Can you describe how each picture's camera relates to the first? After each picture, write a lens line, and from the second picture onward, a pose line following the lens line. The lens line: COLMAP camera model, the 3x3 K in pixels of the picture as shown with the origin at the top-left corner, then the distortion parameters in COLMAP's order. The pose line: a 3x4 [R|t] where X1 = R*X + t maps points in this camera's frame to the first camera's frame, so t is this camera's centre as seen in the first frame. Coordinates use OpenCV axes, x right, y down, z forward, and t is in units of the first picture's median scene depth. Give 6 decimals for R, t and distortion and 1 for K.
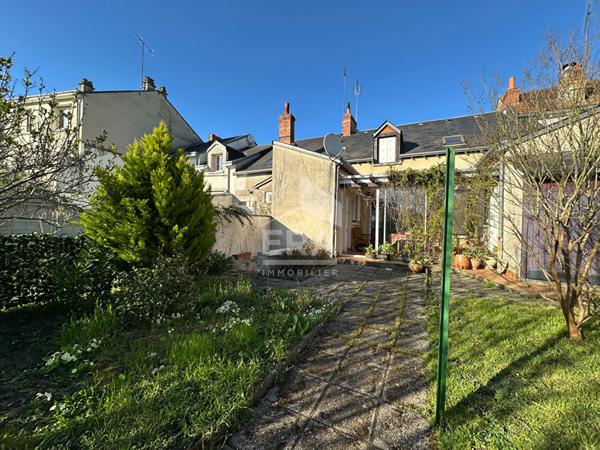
lens RADIAL K [[240.4, 0, 300.0], [0, 240.4, 225.0], [0, 0, 1]] dist [-0.000911, -0.000023]
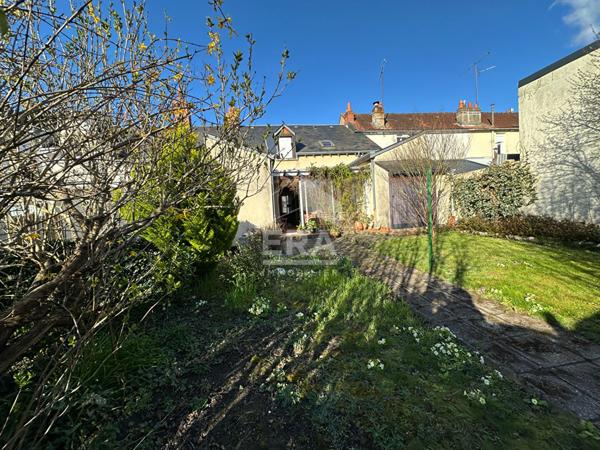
lens RADIAL K [[240.4, 0, 300.0], [0, 240.4, 225.0], [0, 0, 1]] dist [-0.000911, -0.000023]
pose [[0.819733, -0.111870, 0.561714, -0.412093], [0.088277, 0.993698, 0.069077, 0.000877], [-0.565902, -0.007038, 0.824442, -0.072988]]
